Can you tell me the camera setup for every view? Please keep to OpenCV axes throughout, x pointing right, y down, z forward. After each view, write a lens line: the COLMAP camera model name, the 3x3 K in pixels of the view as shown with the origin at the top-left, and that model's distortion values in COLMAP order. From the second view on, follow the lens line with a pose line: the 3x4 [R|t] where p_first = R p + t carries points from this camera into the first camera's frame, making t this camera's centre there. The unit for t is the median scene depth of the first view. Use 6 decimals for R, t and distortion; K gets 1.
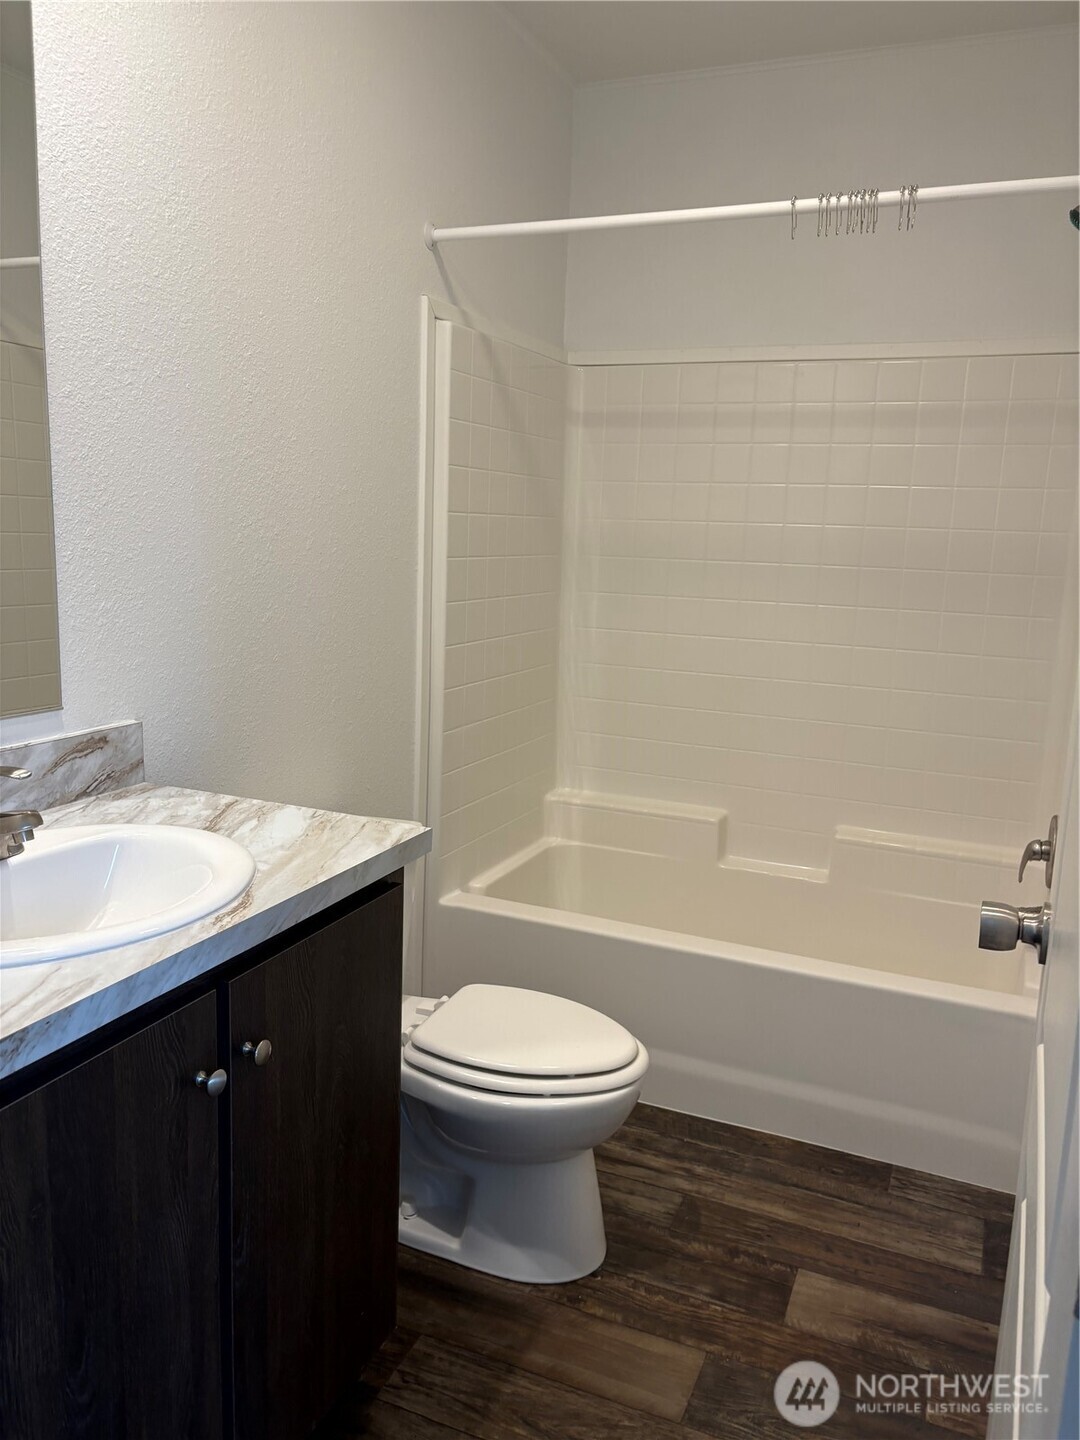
lens RADIAL K [[1124.3, 0, 537.7], [0, 1124.3, 724.0], [0, 0, 1]] dist [0.049152, -0.042855]
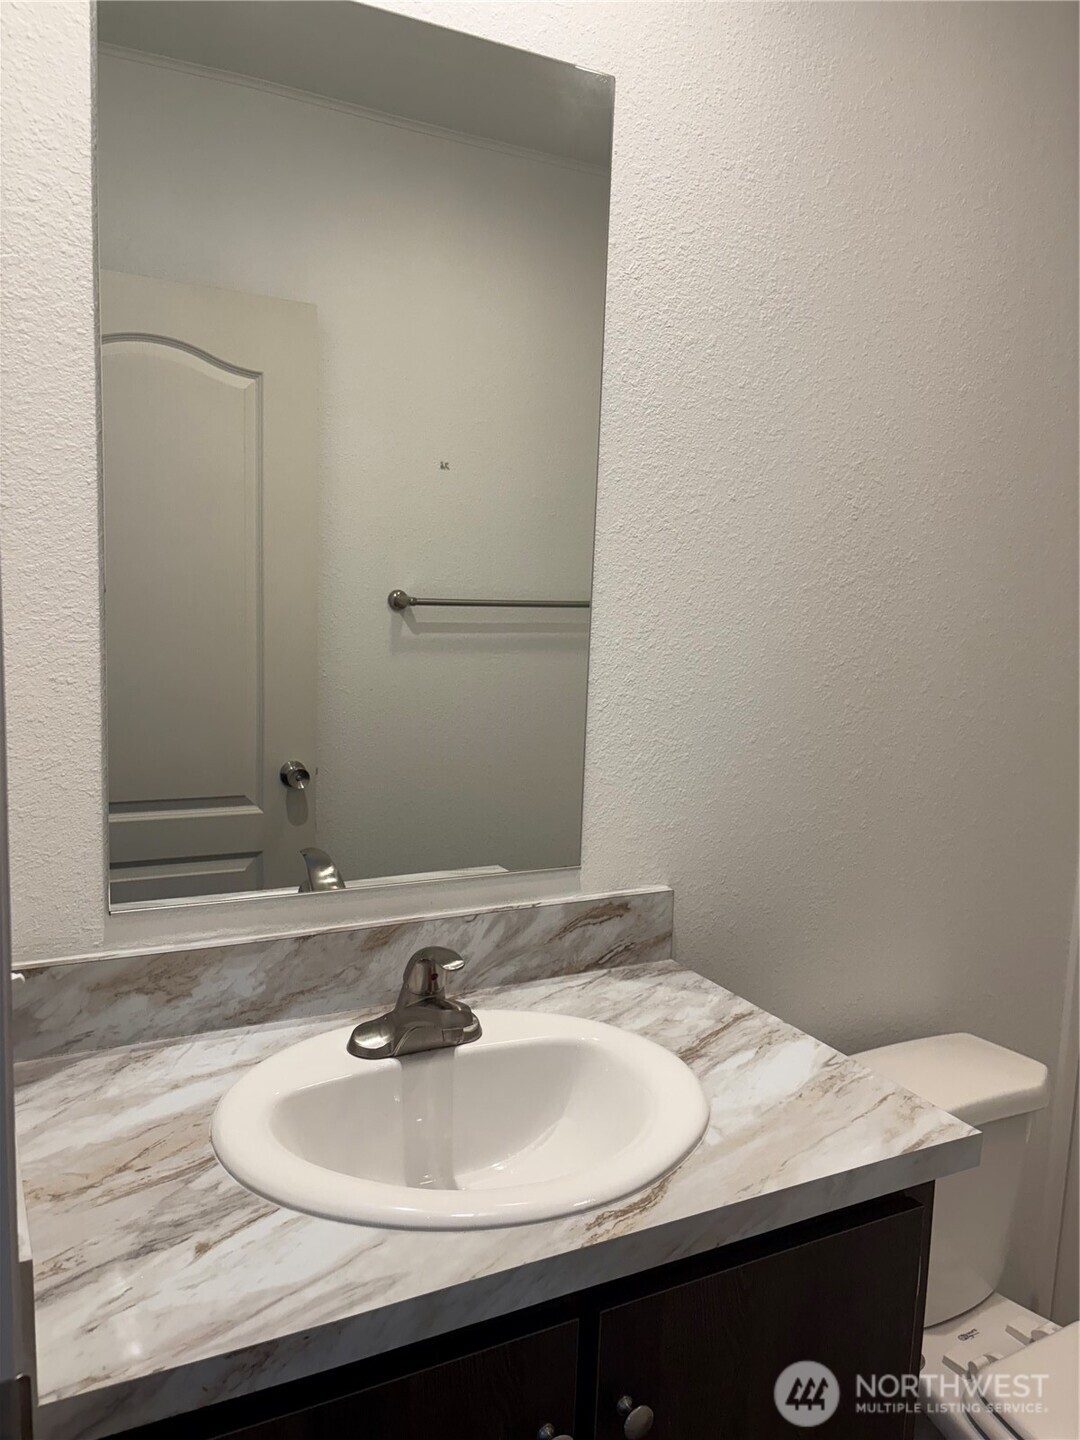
lens RADIAL K [[1124.3, 0, 541.7], [0, 1124.3, 715.2], [0, 0, 1]] dist [0.049152, -0.042855]
pose [[0.786577, 0.078958, -0.612423, 0.098106], [-0.122025, 0.992109, -0.028817, -0.106109], [0.605315, 0.097398, 0.790005, 0.259386]]
